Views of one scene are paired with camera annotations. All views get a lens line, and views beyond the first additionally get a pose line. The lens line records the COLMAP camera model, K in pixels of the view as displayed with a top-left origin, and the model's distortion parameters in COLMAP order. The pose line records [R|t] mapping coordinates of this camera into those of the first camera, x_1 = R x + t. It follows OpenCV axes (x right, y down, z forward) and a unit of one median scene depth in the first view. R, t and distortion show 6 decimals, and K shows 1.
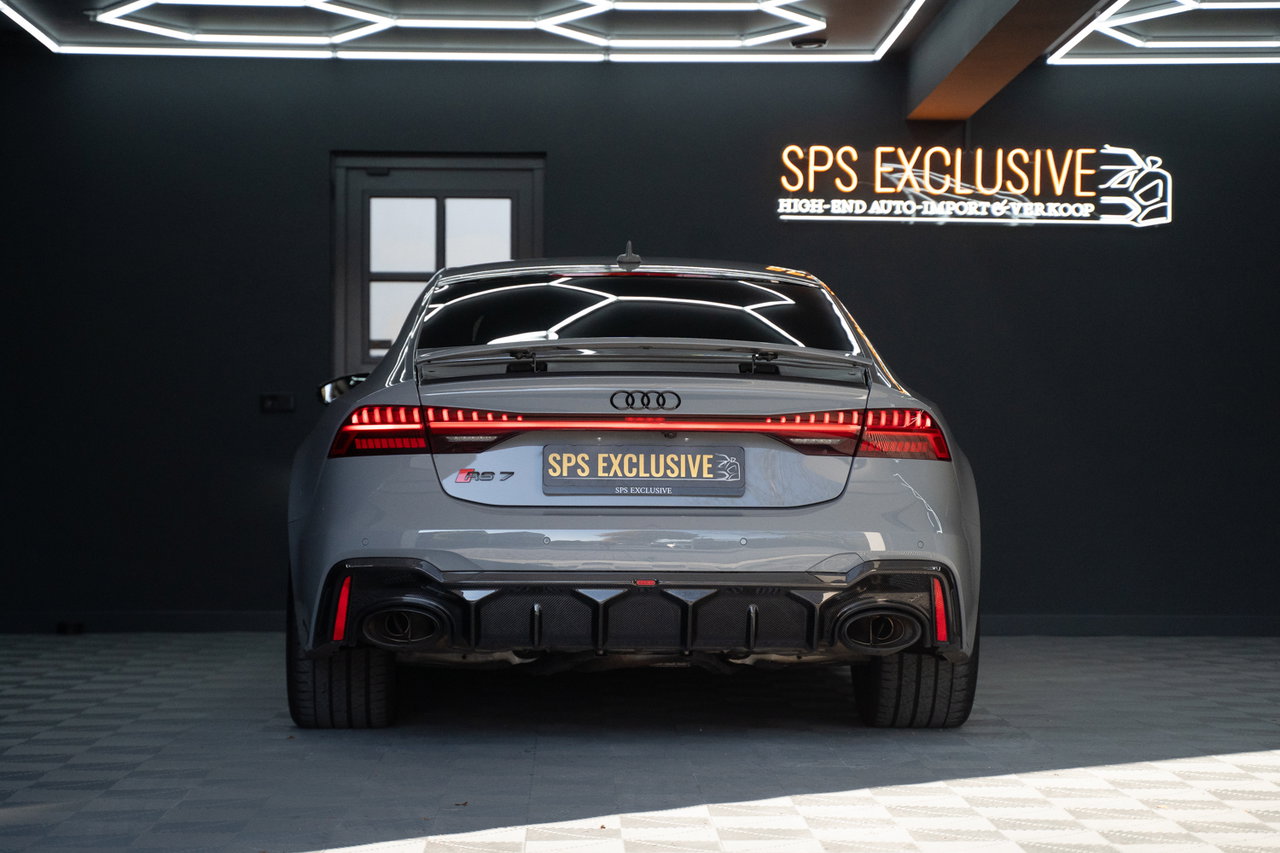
lens RADIAL K [[2655.6, 0, 640.0], [0, 2655.6, 426.5], [0, 0, 1]] dist [0.184399, 0.627634]
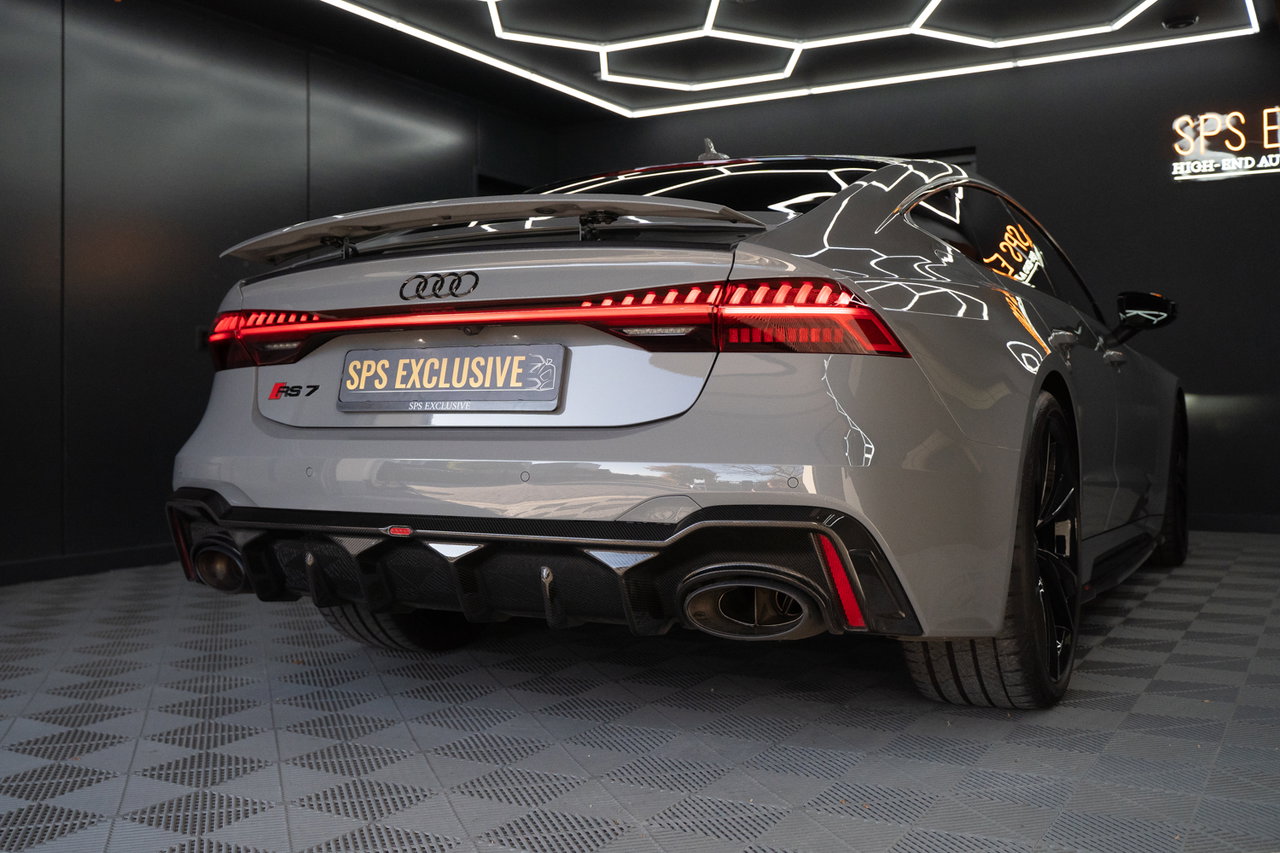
lens RADIAL K [[1294.8, 0, 568.2], [0, 1294.8, 394.9], [0, 0, 1]] dist [-0.130771, 0.174537]
pose [[0.849854, -0.018357, -0.526698, 0.223839], [0.022638, 0.999742, 0.001684, 0.021048], [0.526532, -0.013354, 0.850051, 0.704406]]
